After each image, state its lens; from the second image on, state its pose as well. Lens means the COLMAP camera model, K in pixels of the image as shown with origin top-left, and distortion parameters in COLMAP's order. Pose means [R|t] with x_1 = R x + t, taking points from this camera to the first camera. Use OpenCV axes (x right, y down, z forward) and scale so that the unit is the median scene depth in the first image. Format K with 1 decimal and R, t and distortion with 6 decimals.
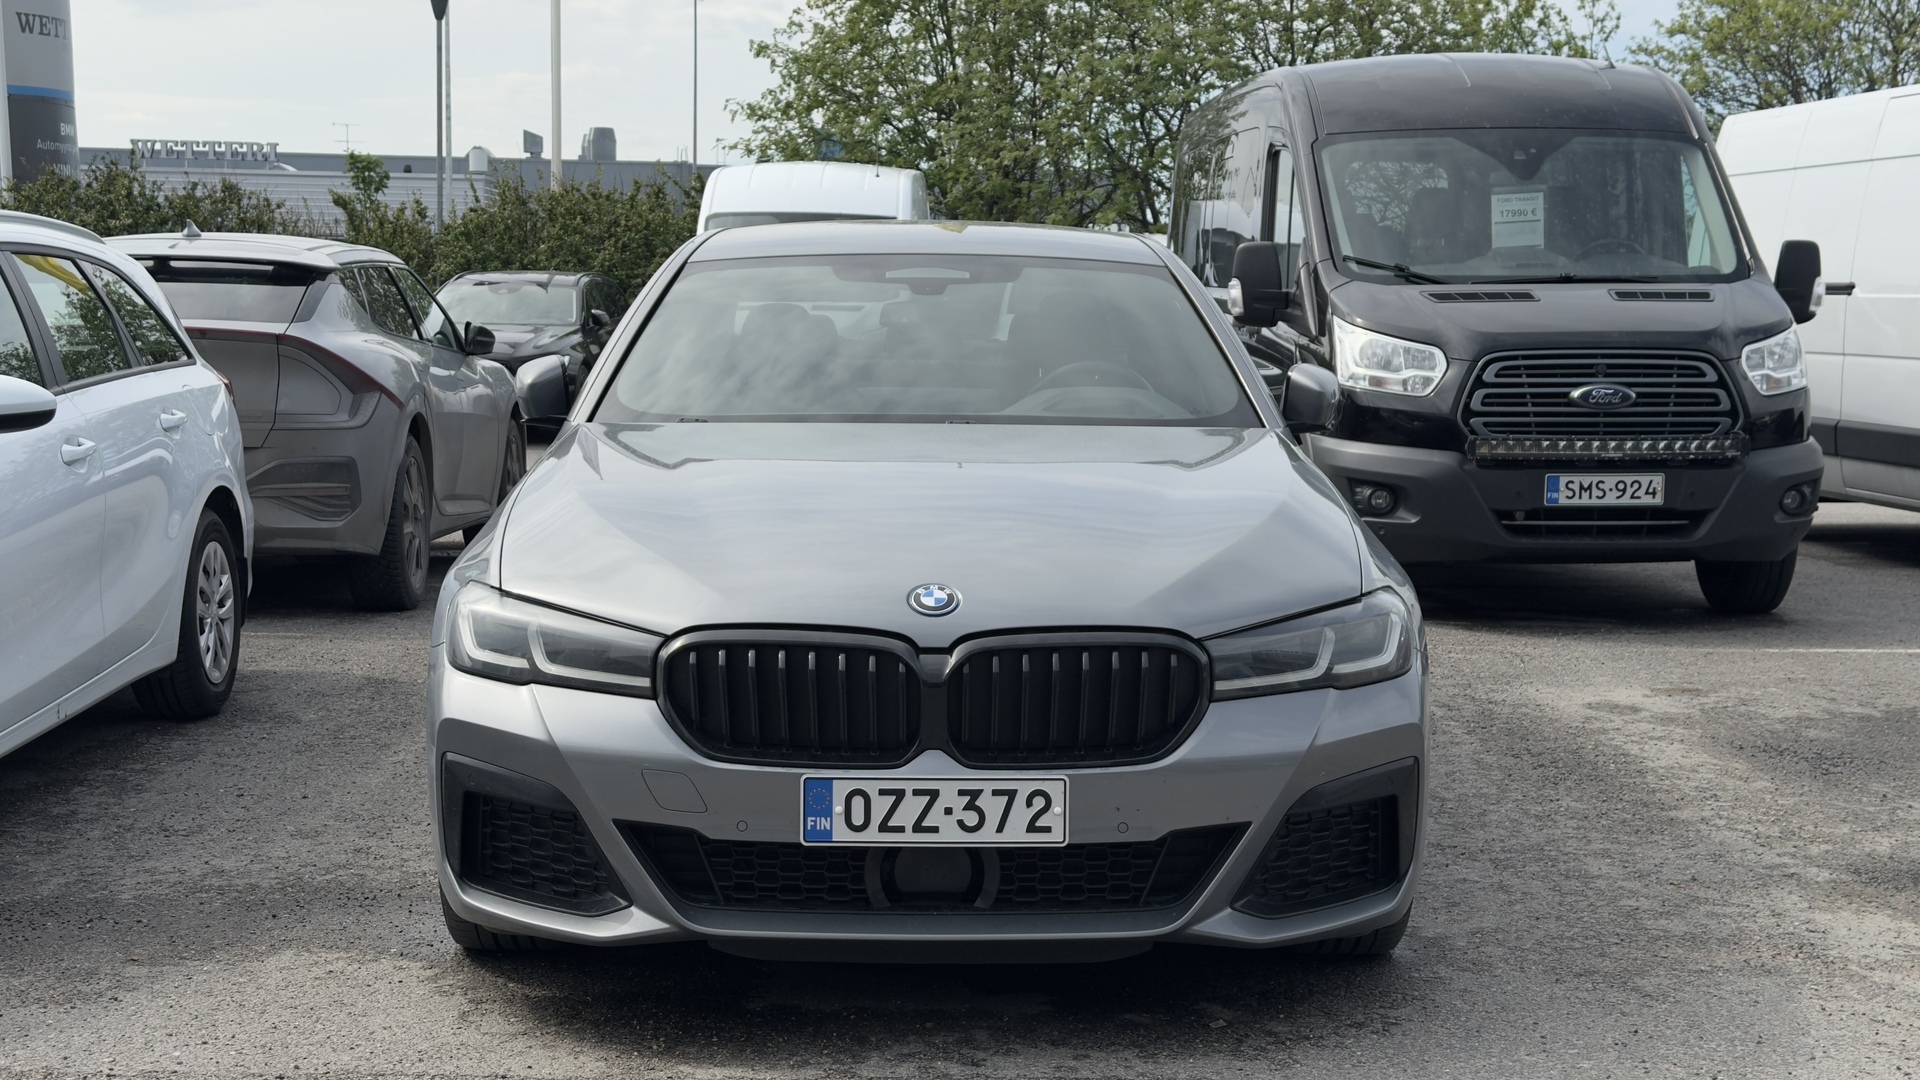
lens RADIAL K [[2607.3, 0, 960.0], [0, 2607.3, 540.0], [0, 0, 1]] dist [0.189512, -0.387937]
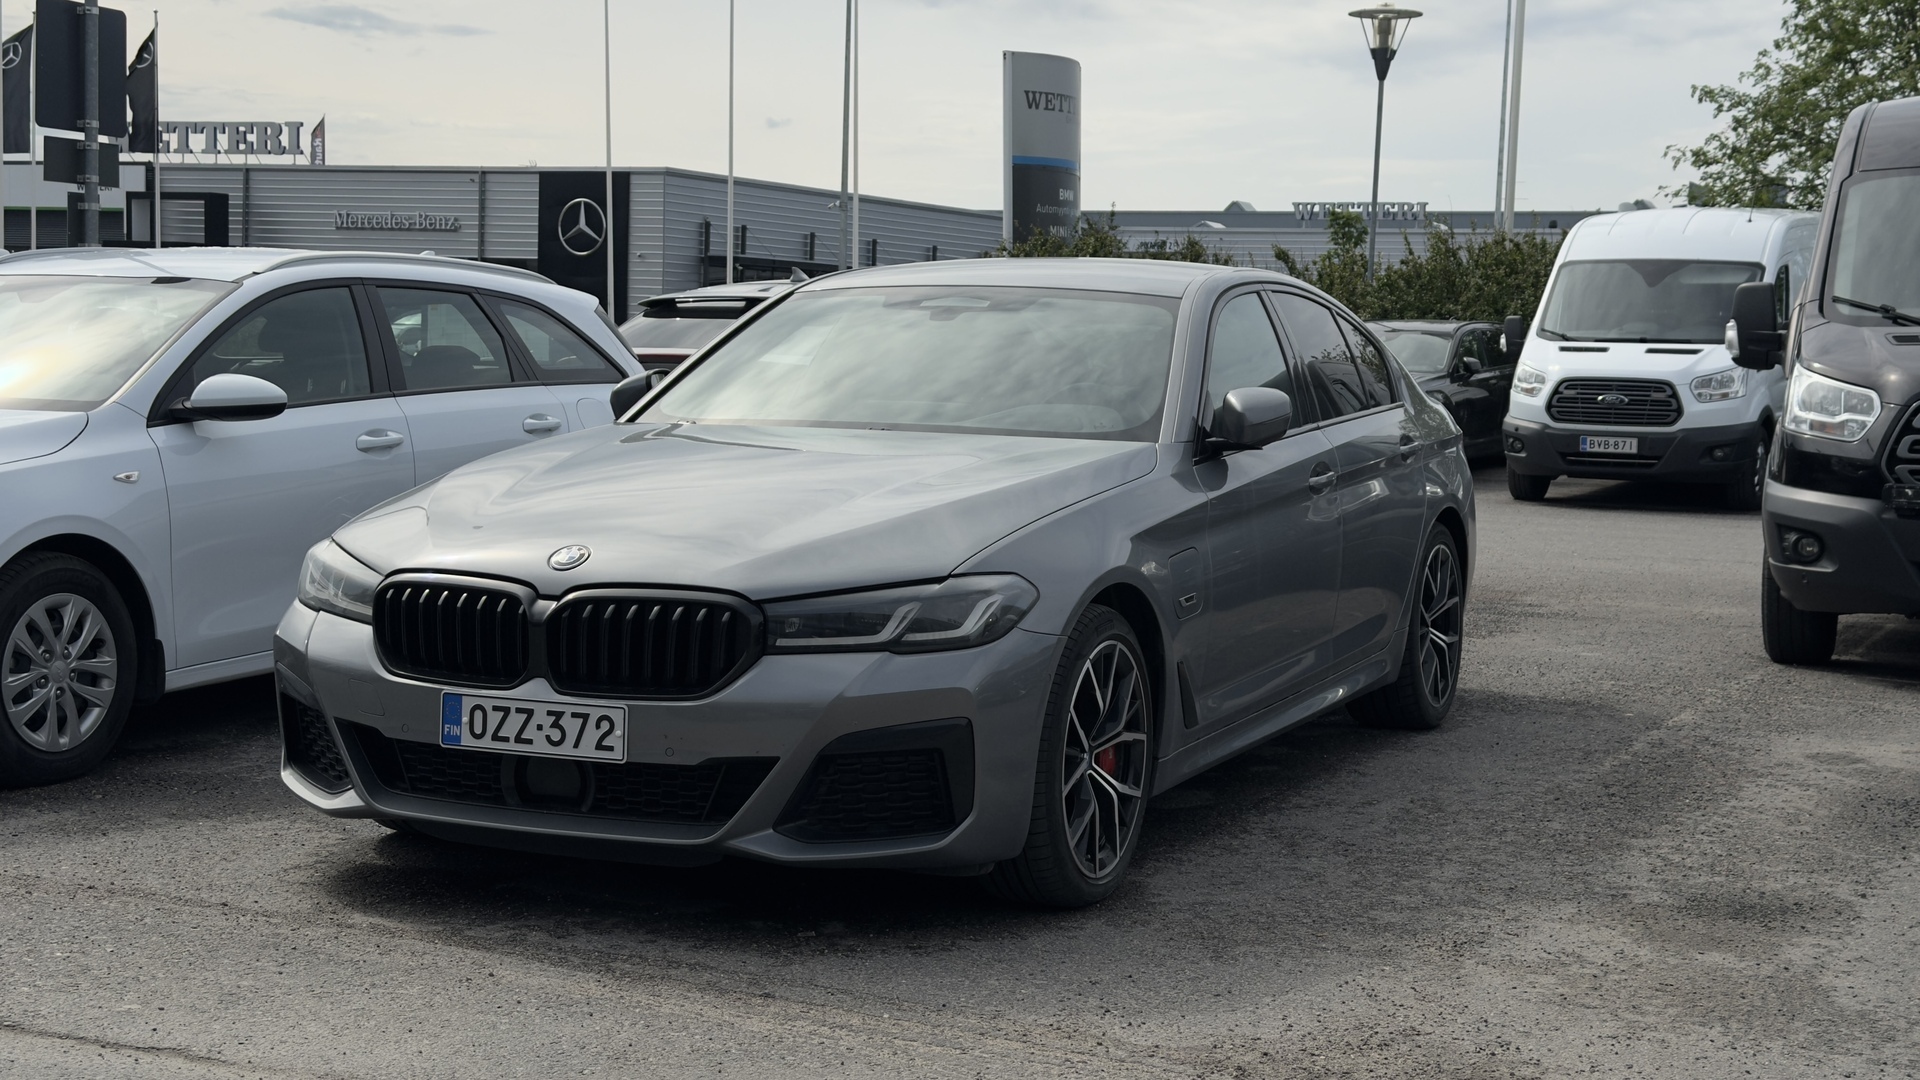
lens RADIAL K [[2607.3, 0, 960.0], [0, 2607.3, 540.0], [0, 0, 1]] dist [0.189512, -0.387937]
pose [[0.905400, 0.042674, -0.422409, 0.678578], [-0.051571, 0.998623, -0.009651, 0.017241], [0.421415, 0.030522, 0.906354, -0.035209]]
